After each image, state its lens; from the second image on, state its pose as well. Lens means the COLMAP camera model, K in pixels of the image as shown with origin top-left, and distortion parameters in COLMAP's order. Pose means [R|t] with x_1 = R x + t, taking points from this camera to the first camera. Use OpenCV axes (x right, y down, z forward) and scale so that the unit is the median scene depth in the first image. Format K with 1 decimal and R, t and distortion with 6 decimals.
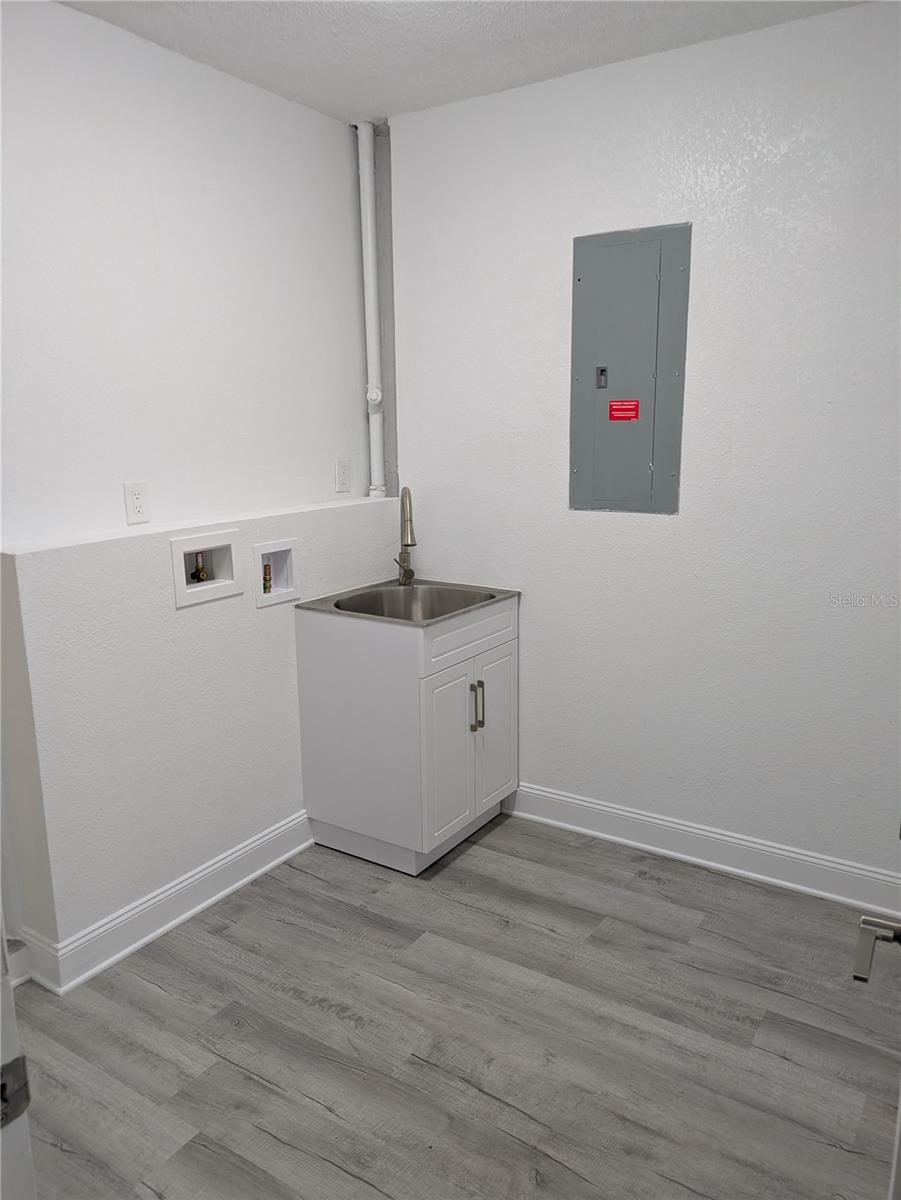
lens RADIAL K [[887.7, 0, 450.3], [0, 887.7, 603.4], [0, 0, 1]] dist [0.016215, -0.004399]
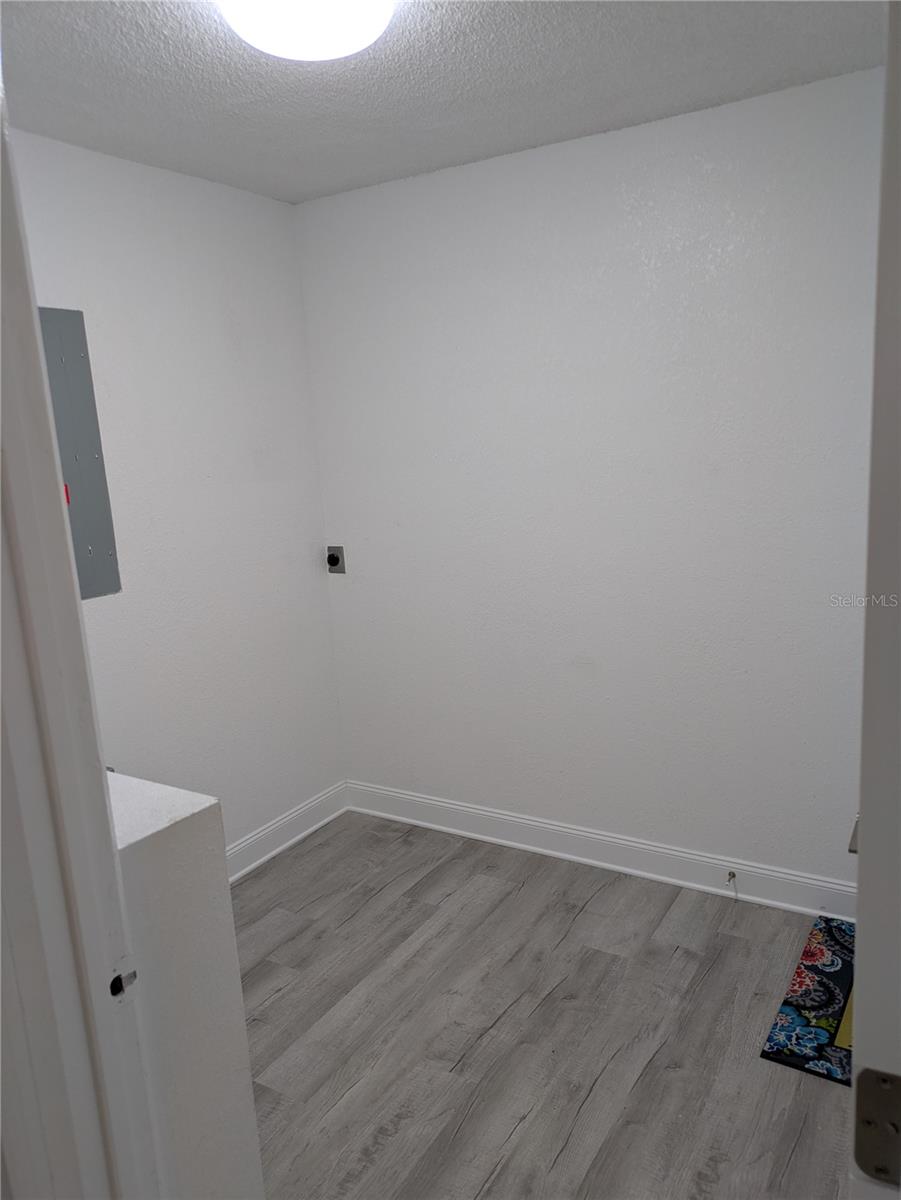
lens RADIAL K [[887.7, 0, 449.0], [0, 887.7, 597.8], [0, 0, 1]] dist [0.016215, -0.004399]
pose [[-0.010021, -0.185135, 0.982662, -0.969320], [0.279979, 0.942886, 0.180496, -0.222464], [-0.959954, 0.276933, 0.042385, 0.776991]]
